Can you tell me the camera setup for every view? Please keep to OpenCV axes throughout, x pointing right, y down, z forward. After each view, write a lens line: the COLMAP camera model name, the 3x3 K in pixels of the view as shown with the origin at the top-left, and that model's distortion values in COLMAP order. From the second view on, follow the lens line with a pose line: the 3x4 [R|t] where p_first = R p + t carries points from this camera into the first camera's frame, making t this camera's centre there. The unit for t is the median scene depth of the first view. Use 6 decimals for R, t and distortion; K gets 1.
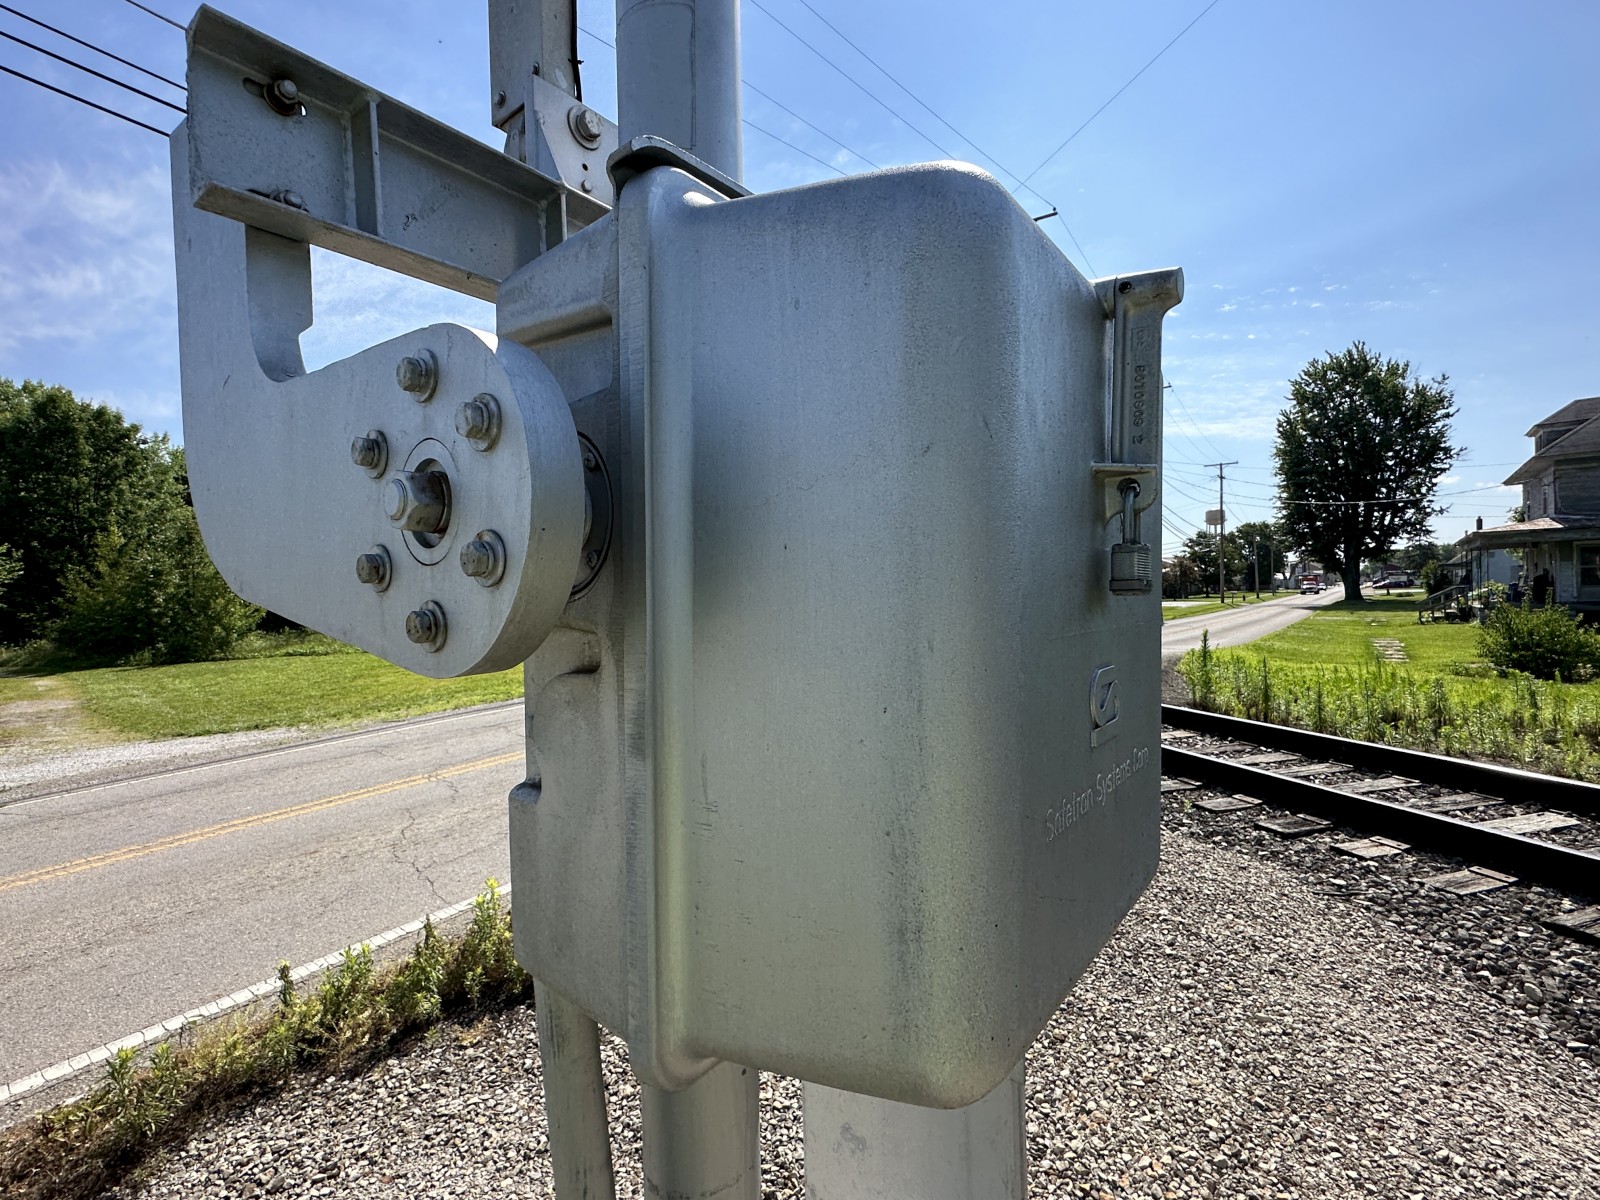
lens RADIAL K [[741.0, 0, 800.0], [0, 741.0, 600.0], [0, 0, 1]] dist [0.000287, 0.000037]
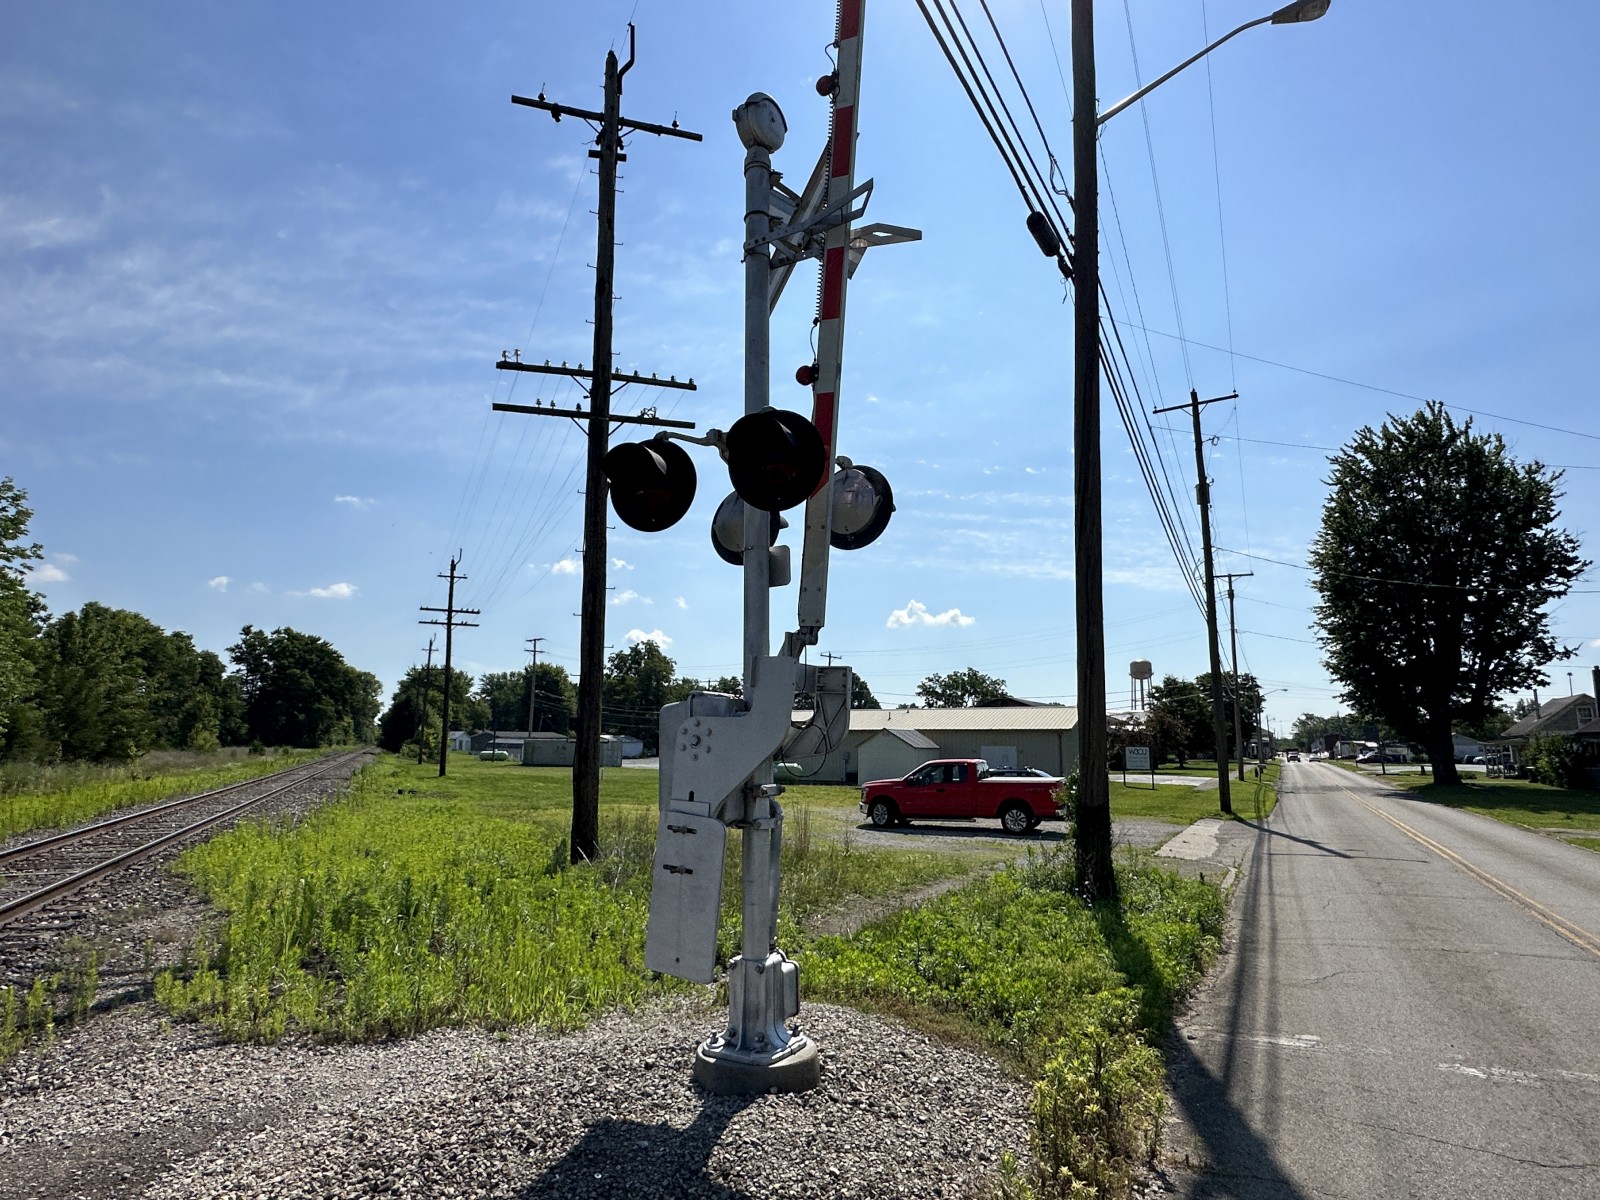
lens RADIAL K [[900.2, 0, 800.0], [0, 900.2, 600.0], [0, 0, 1]] dist [-0.002949, -0.000507]
pose [[0.984673, 0.065979, 0.161449, 0.050649], [-0.037688, 0.984307, -0.172394, -0.001941], [-0.170289, 0.163667, 0.971707, 0.305649]]
